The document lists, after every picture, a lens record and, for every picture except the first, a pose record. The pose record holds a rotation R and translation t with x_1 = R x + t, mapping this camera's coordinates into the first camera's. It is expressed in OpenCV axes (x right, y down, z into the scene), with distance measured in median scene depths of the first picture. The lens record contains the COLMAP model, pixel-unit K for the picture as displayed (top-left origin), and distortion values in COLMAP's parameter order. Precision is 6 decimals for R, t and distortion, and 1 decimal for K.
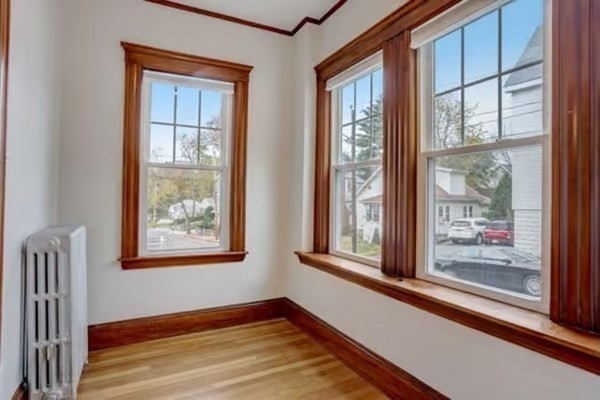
lens RADIAL K [[327.0, 0, 296.1], [0, 327.0, 198.7], [0, 0, 1]] dist [-0.034131, 0.007061]
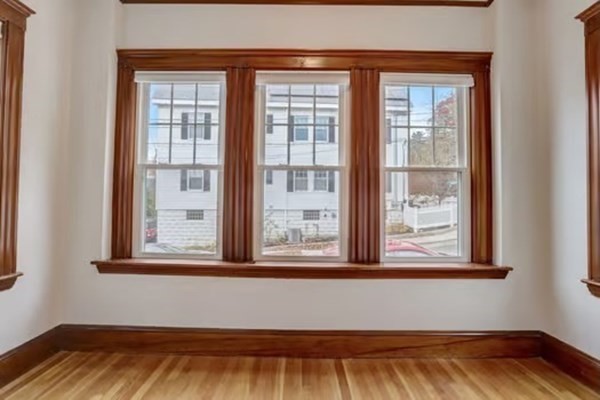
lens RADIAL K [[327.0, 0, 302.7], [0, 327.0, 200.8], [0, 0, 1]] dist [-0.034131, 0.007061]
pose [[0.457385, 0.009887, 0.889214, -0.486410], [-0.012680, 0.999909, -0.004595, 0.004714], [-0.889178, -0.009173, 0.457469, 0.157302]]
